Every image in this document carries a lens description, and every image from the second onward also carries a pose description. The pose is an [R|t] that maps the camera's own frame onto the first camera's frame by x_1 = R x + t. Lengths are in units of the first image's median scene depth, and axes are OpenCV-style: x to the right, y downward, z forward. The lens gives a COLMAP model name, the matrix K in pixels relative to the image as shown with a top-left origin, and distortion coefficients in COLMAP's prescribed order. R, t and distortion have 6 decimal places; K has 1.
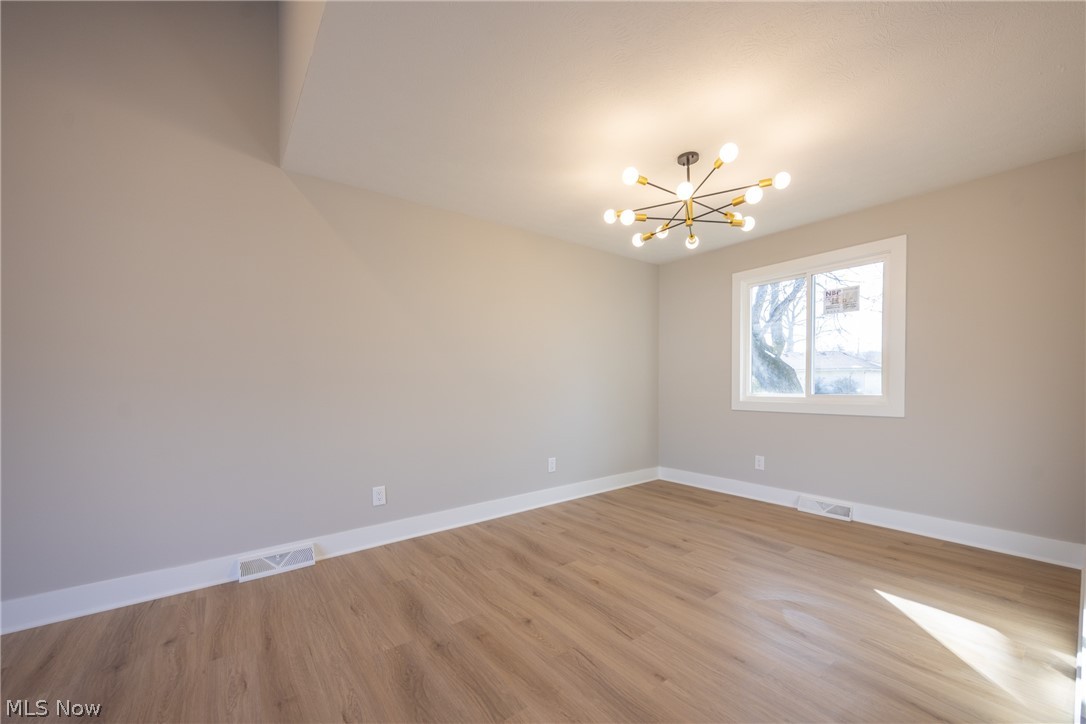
lens RADIAL K [[422.5, 0, 547.6], [0, 422.5, 391.9], [0, 0, 1]] dist [-0.002418, -0.000138]
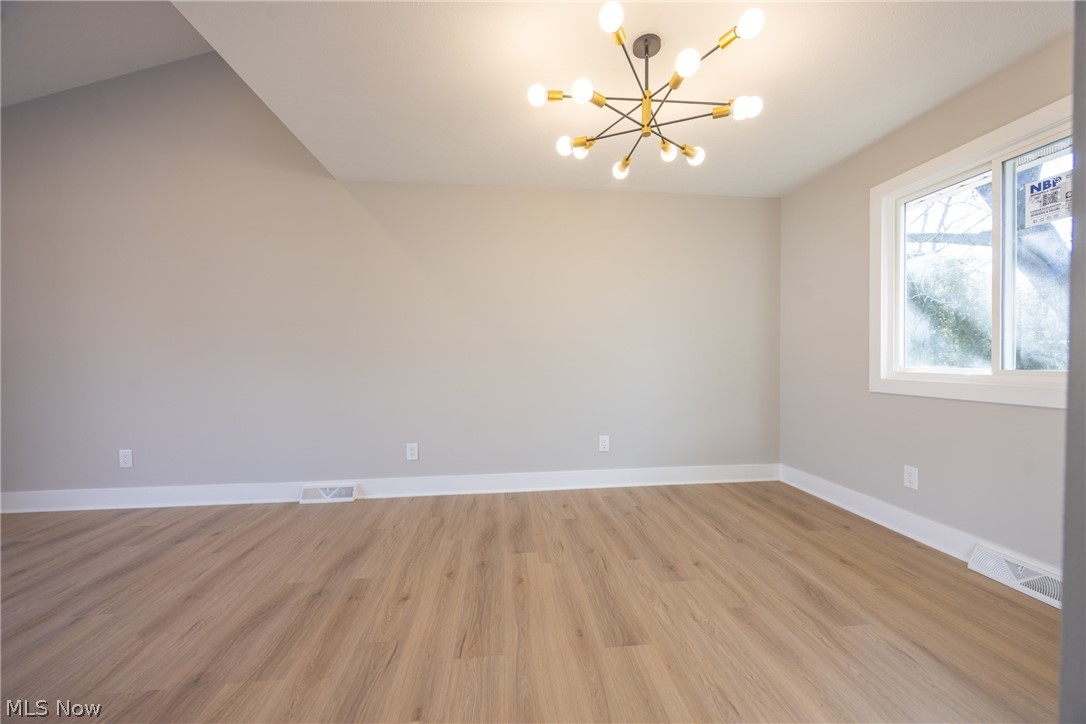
lens RADIAL K [[412.1, 0, 539.0], [0, 412.1, 357.9], [0, 0, 1]] dist [-0.000915, -0.000296]
pose [[0.852322, 0.003960, -0.523002, 0.482986], [-0.013878, 0.999790, -0.015046, 0.009121], [0.522832, 0.020082, 0.852199, 0.250685]]
